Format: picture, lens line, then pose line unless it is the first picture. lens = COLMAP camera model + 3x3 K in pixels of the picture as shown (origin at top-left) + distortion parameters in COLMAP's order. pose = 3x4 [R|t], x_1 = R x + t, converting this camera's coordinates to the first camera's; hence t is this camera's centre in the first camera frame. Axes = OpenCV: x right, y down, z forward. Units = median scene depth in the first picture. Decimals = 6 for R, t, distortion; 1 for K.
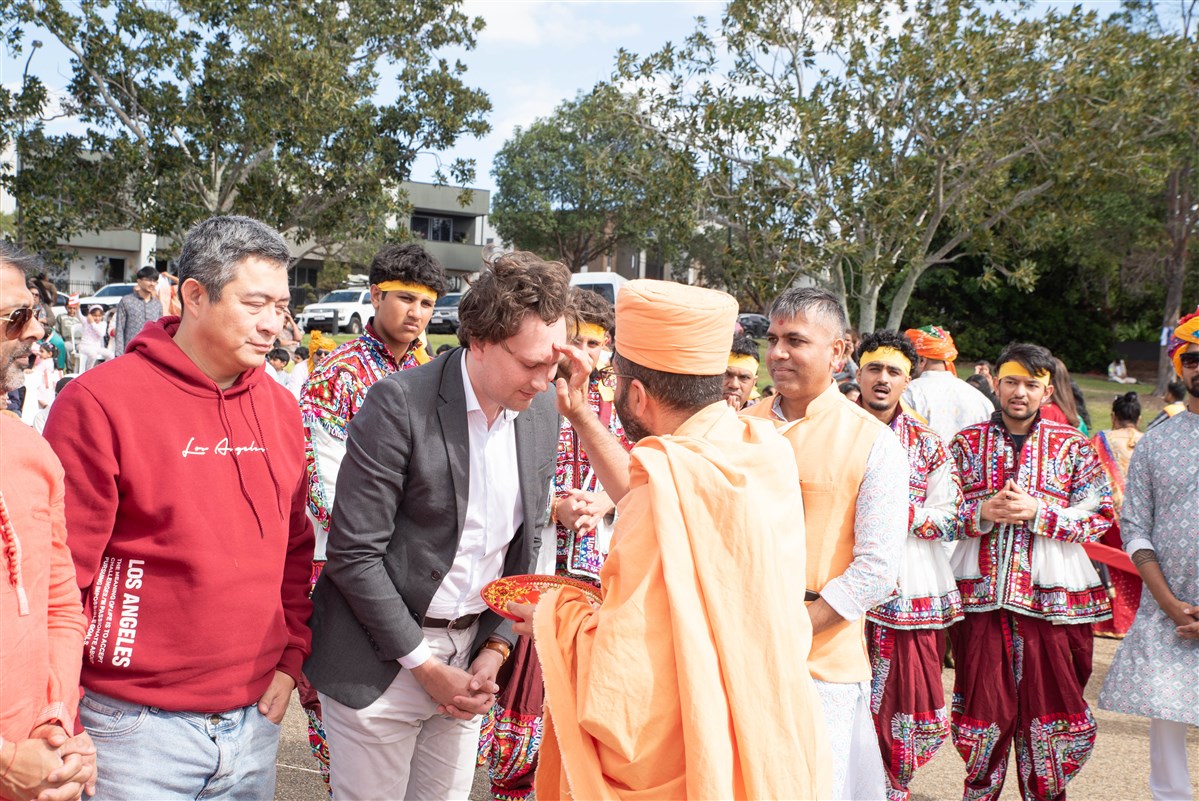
lens RADIAL K [[1680.3, 0, 599.5], [0, 1680.3, 400.5], [0, 0, 1]] dist [-0.000745, 0.054367]
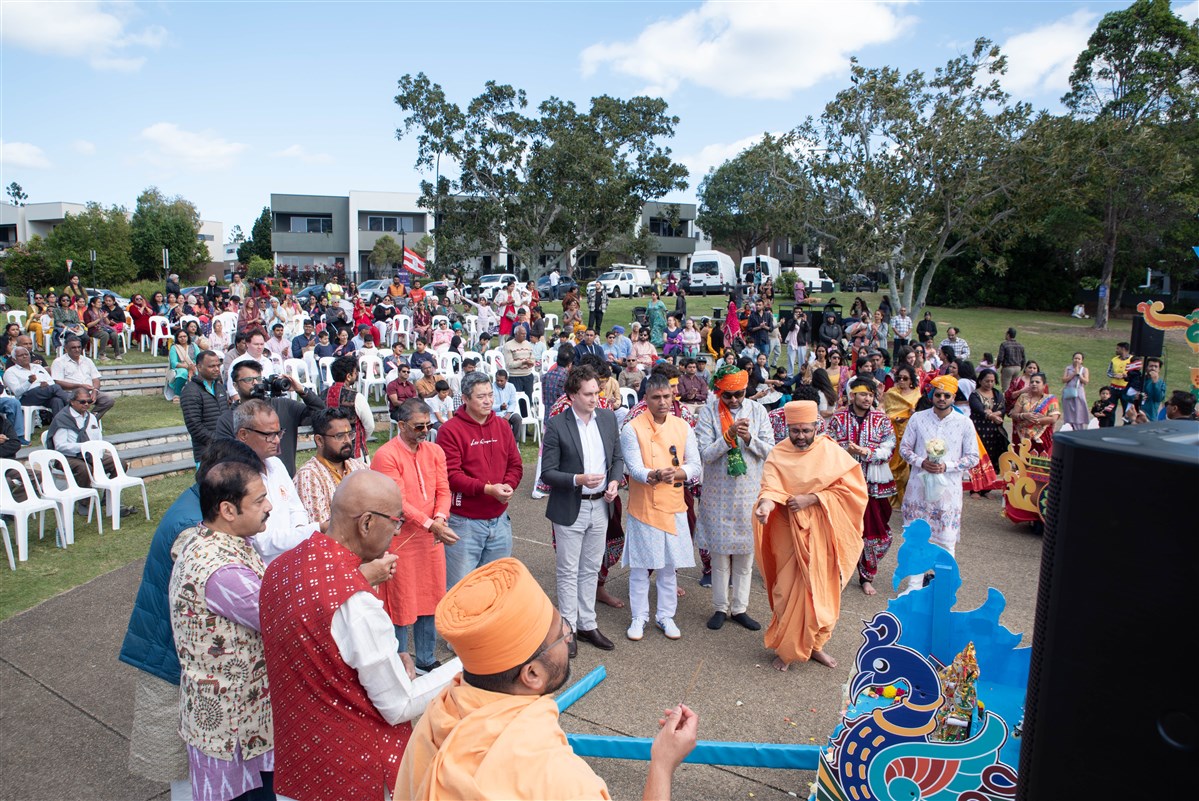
lens RADIAL K [[1680.3, 0, 599.5], [0, 1680.3, 400.5], [0, 0, 1]] dist [-0.000745, 0.054367]
pose [[0.980160, 0.006433, -0.198105, 0.193760], [0.022080, 0.989709, 0.141383, -0.189856], [0.196976, -0.142952, 0.969931, -0.755741]]
